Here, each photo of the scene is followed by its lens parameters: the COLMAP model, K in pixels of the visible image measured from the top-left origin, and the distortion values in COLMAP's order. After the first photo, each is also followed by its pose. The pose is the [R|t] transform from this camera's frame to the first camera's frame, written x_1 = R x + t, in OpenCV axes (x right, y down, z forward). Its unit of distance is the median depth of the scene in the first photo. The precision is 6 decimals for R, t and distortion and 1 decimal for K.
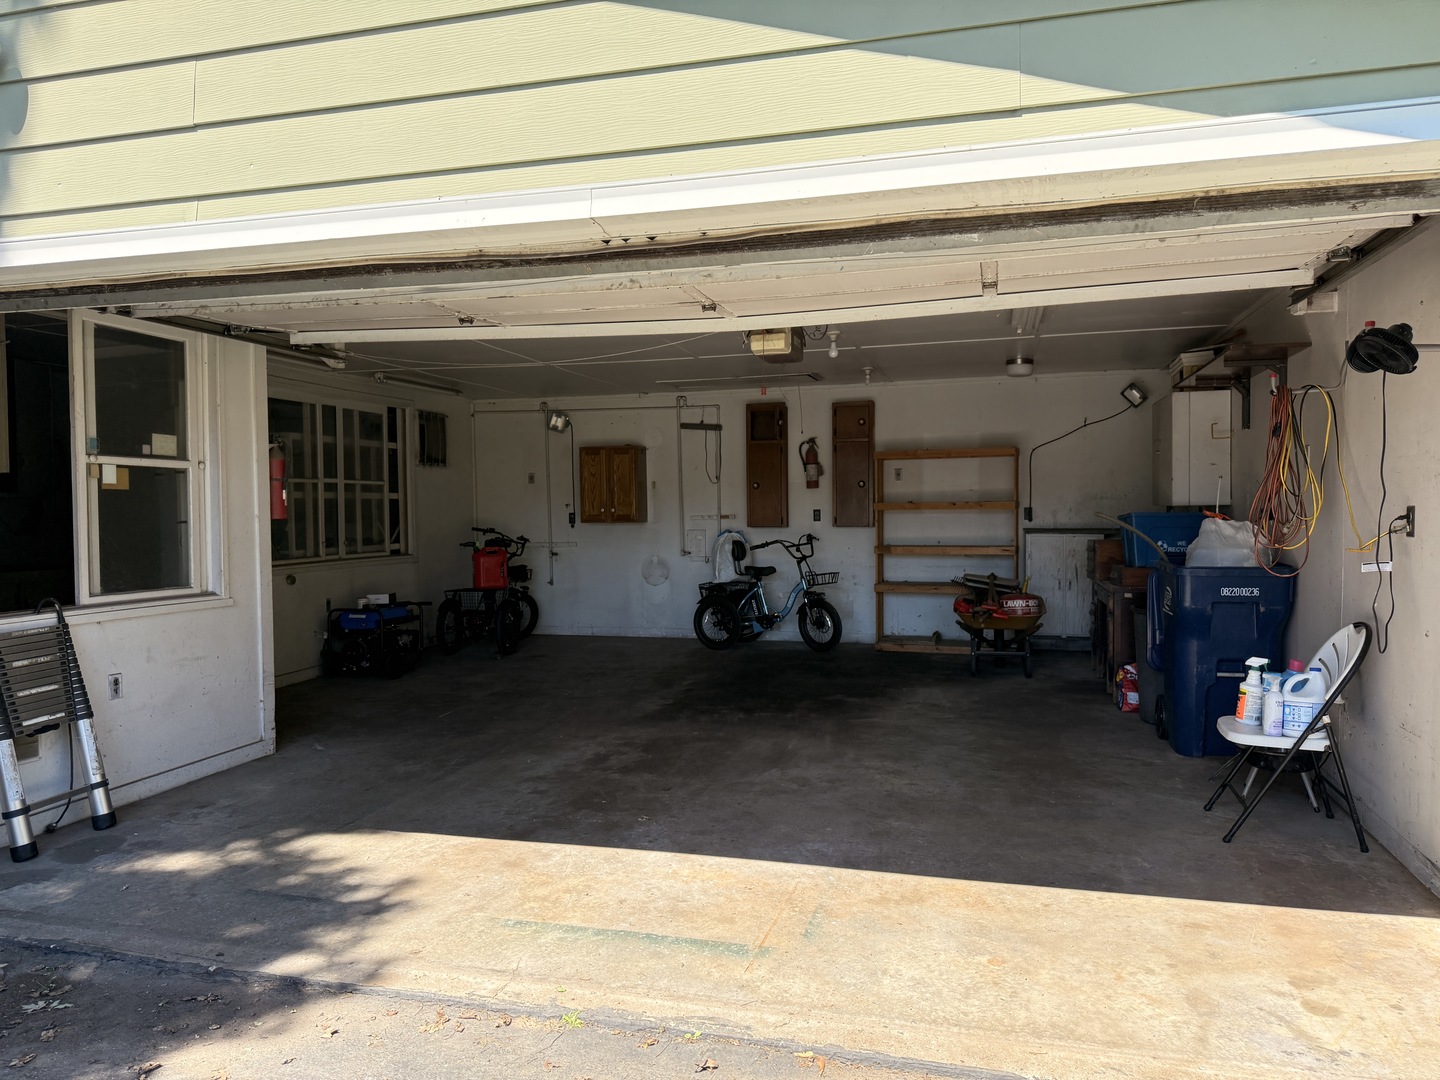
lens RADIAL K [[1020.4, 0, 720.0], [0, 1020.4, 540.0], [0, 0, 1]] dist [0.001082, -0.004630]
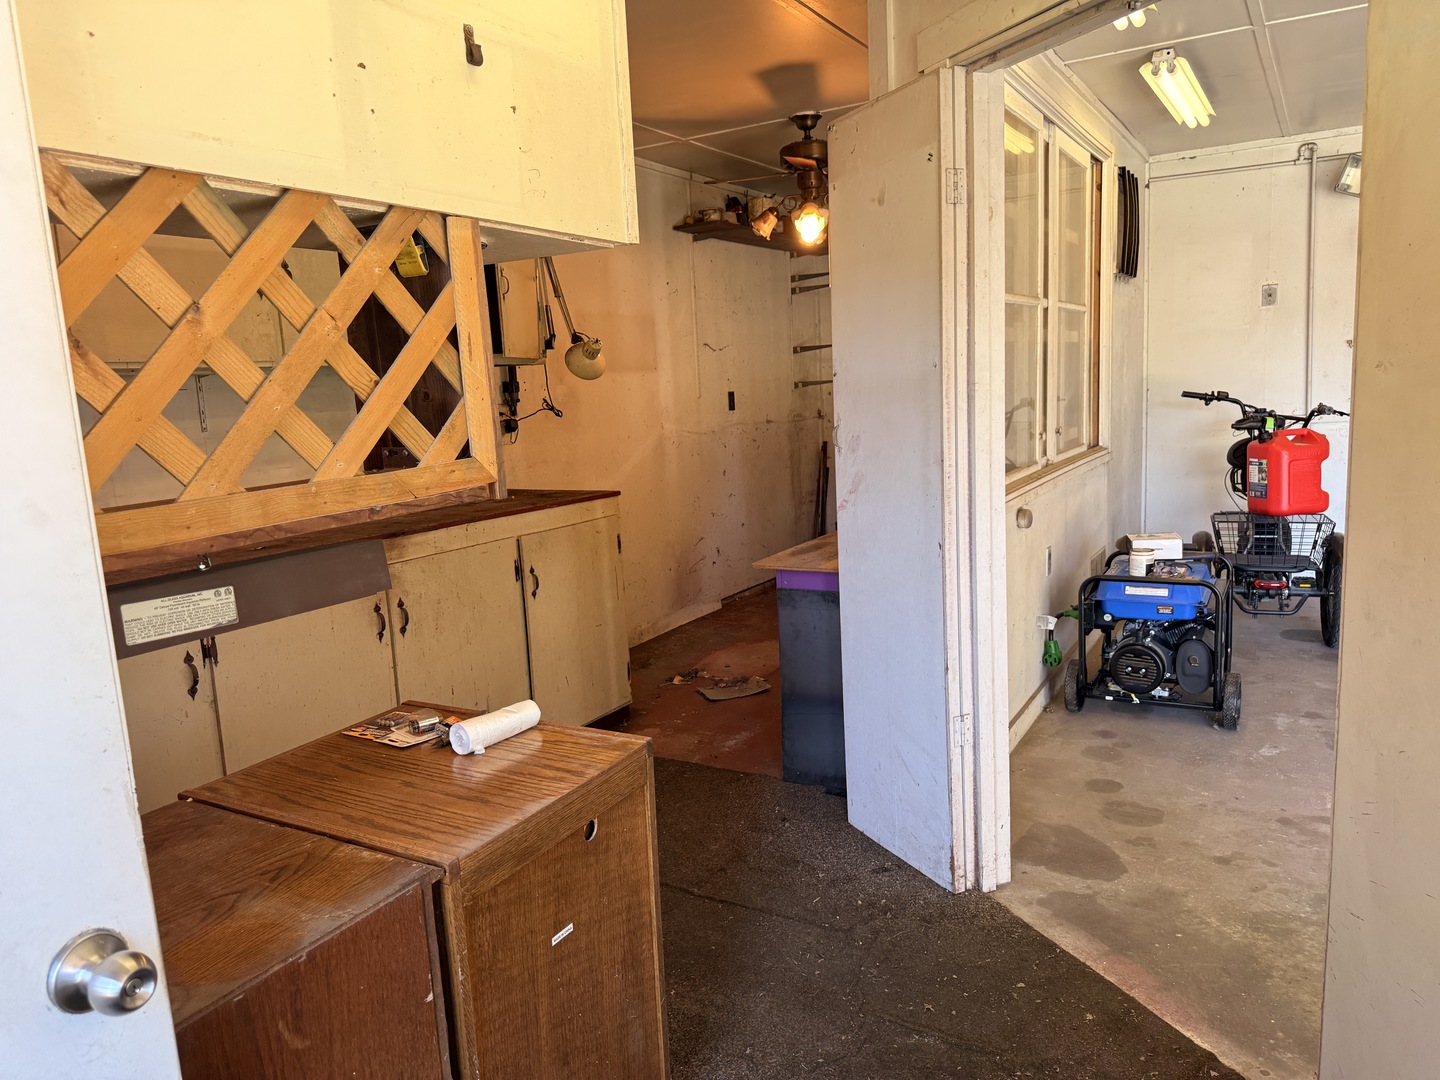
lens RADIAL K [[1020.4, 0, 720.0], [0, 1020.4, 540.0], [0, 0, 1]] dist [0.001082, -0.004630]
pose [[0.966468, -0.002089, -0.256778, -0.349307], [0.035948, 0.991220, 0.127241, -0.012043], [0.254258, -0.132205, 0.958058, 0.421172]]
